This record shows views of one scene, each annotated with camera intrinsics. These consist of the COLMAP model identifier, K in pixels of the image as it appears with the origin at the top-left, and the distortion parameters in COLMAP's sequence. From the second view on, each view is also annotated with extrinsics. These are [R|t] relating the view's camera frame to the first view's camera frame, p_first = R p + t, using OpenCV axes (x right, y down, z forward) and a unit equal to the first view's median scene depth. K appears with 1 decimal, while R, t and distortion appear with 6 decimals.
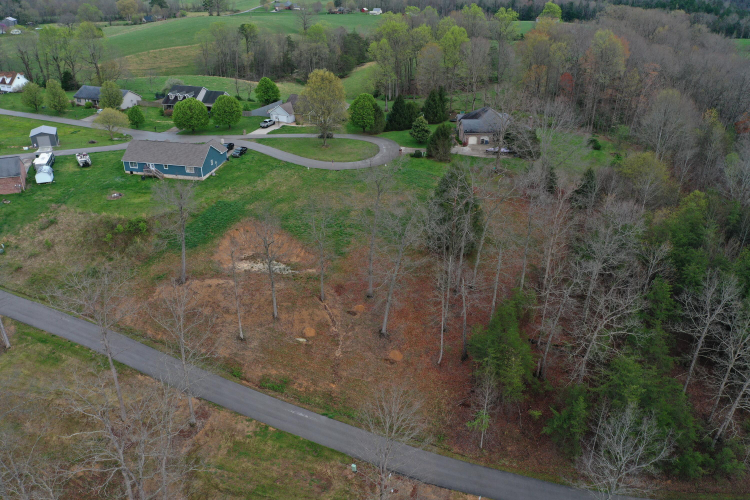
lens RADIAL K [[590.4, 0, 375.0], [0, 590.4, 250.0], [0, 0, 1]] dist [-0.004578, 0.005677]
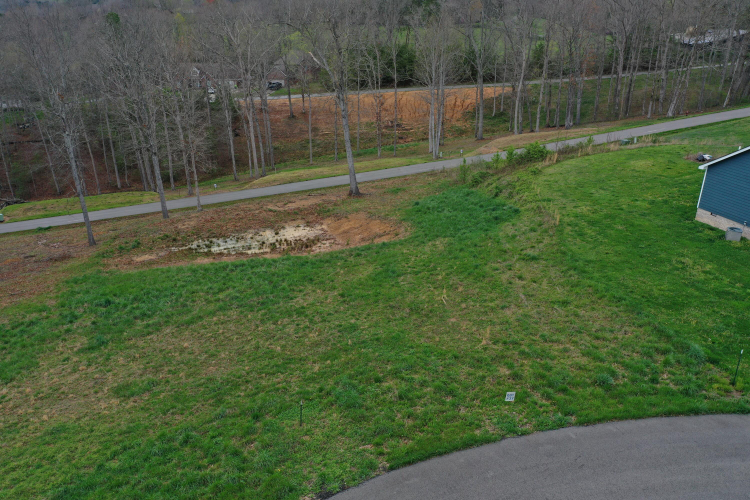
lens RADIAL K [[590.4, 0, 375.0], [0, 590.4, 250.0], [0, 0, 1]] dist [-0.004578, 0.005677]
pose [[-0.827786, 0.216238, -0.517699, -0.024144], [-0.260469, 0.669153, 0.695981, -0.309694], [0.496917, 0.710968, -0.497592, 1.270955]]
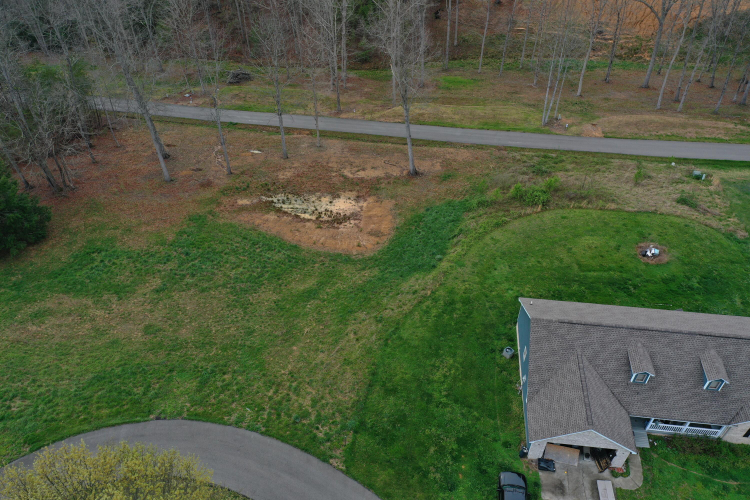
lens RADIAL K [[590.4, 0, 375.0], [0, 590.4, 250.0], [0, 0, 1]] dist [-0.004578, 0.005677]
pose [[-0.995259, 0.060319, -0.076292, -0.201149], [-0.050689, 0.347760, 0.936212, -0.592844], [0.083002, 0.935641, -0.343054, 1.278709]]
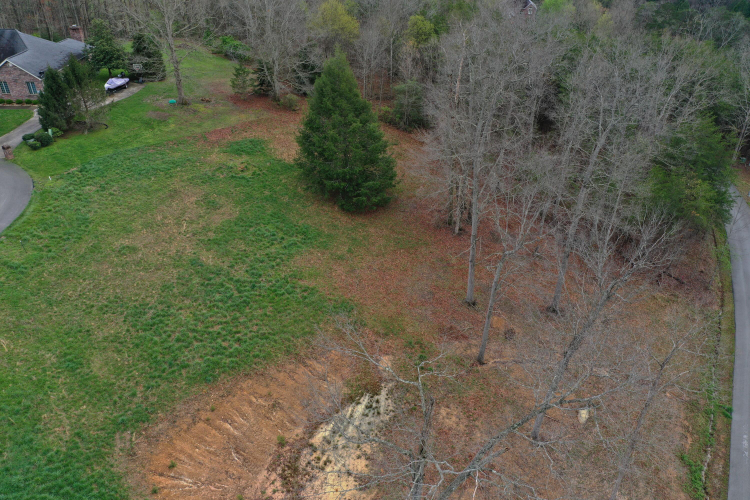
lens RADIAL K [[590.4, 0, 375.0], [0, 590.4, 250.0], [0, 0, 1]] dist [-0.004578, 0.005677]
pose [[0.149506, -0.525427, 0.837601, -0.434197], [0.455208, 0.788583, 0.413427, -0.220231], [-0.877744, 0.319473, 0.357076, 0.802337]]
